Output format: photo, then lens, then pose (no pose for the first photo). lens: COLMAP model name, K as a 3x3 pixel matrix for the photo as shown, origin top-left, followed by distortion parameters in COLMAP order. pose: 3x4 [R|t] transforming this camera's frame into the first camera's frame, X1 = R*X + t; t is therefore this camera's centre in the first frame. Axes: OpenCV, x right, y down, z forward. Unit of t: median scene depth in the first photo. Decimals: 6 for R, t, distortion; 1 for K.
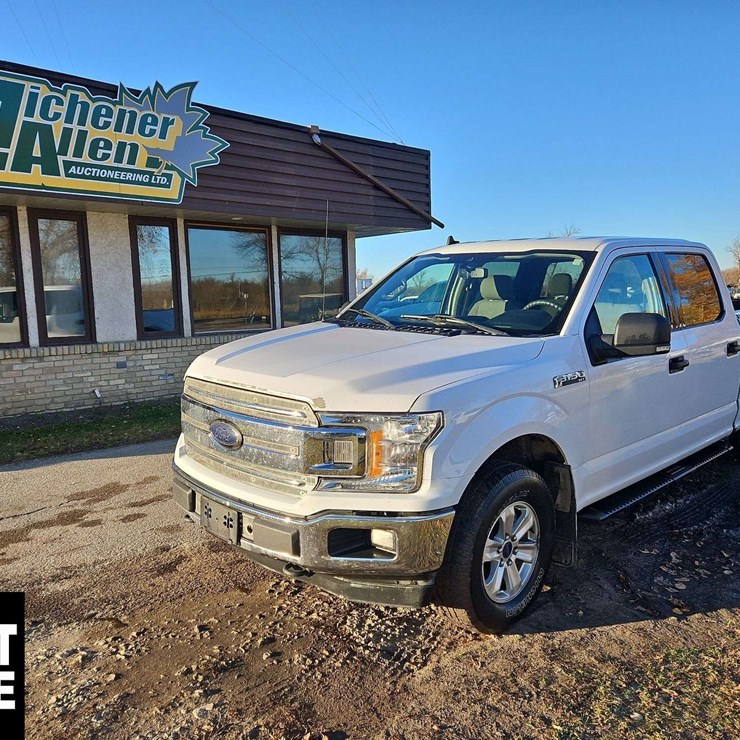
lens RADIAL K [[677.9, 0, 370.2], [0, 677.9, 376.1], [0, 0, 1]] dist [0.023337, 0.000000]
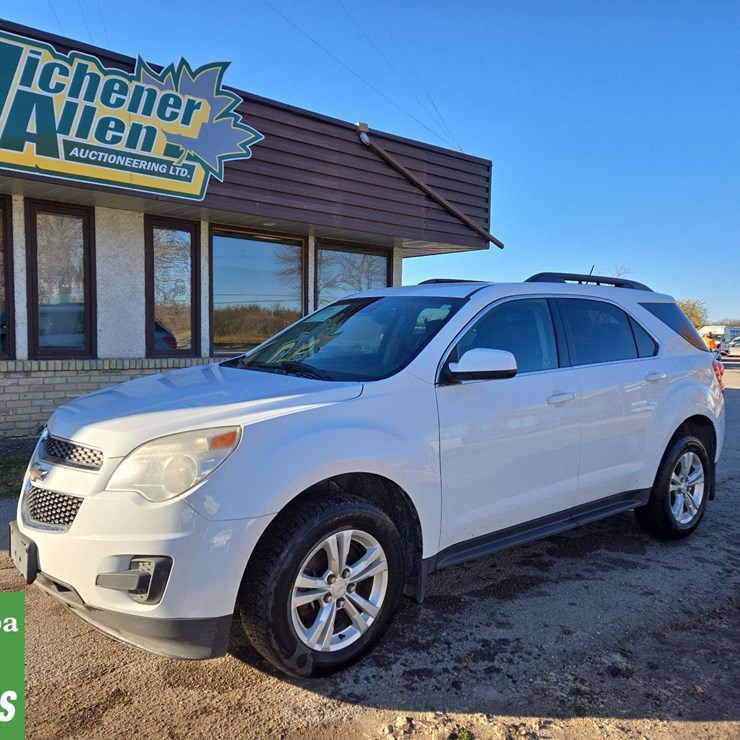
lens RADIAL K [[677.9, 0, 374.0], [0, 677.9, 372.3], [0, 0, 1]] dist [0.023337, 0.000000]
pose [[0.997608, 0.047466, -0.050253, -0.010238], [-0.050068, 0.997399, -0.051846, -0.004724], [0.047662, 0.054238, 0.997390, 0.166585]]
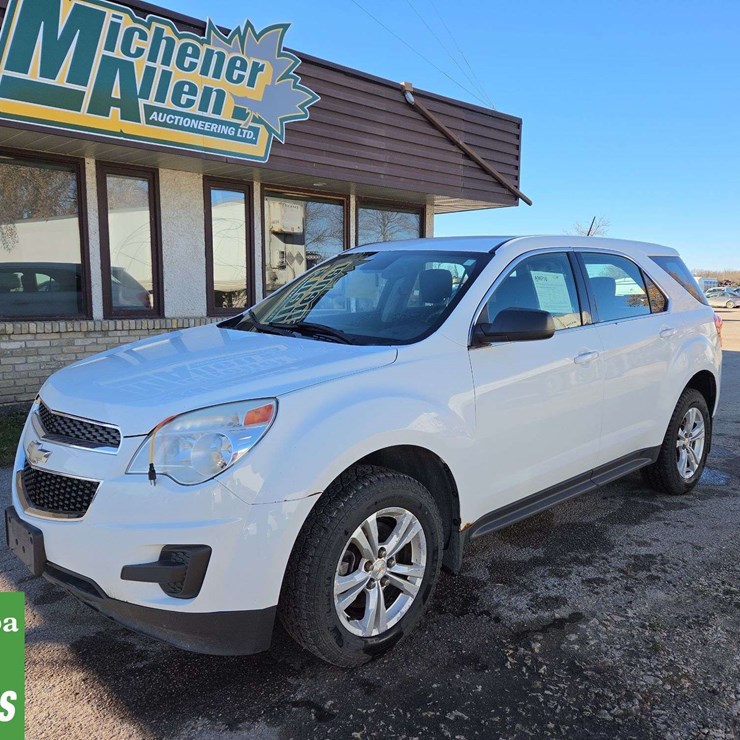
lens RADIAL K [[677.9, 0, 374.5], [0, 677.9, 370.3], [0, 0, 1]] dist [0.023337, 0.000000]
pose [[0.999389, 0.033929, -0.008338, -0.120526], [-0.033843, 0.999374, 0.010326, 0.001548], [0.008683, -0.010037, 0.999912, 0.116610]]
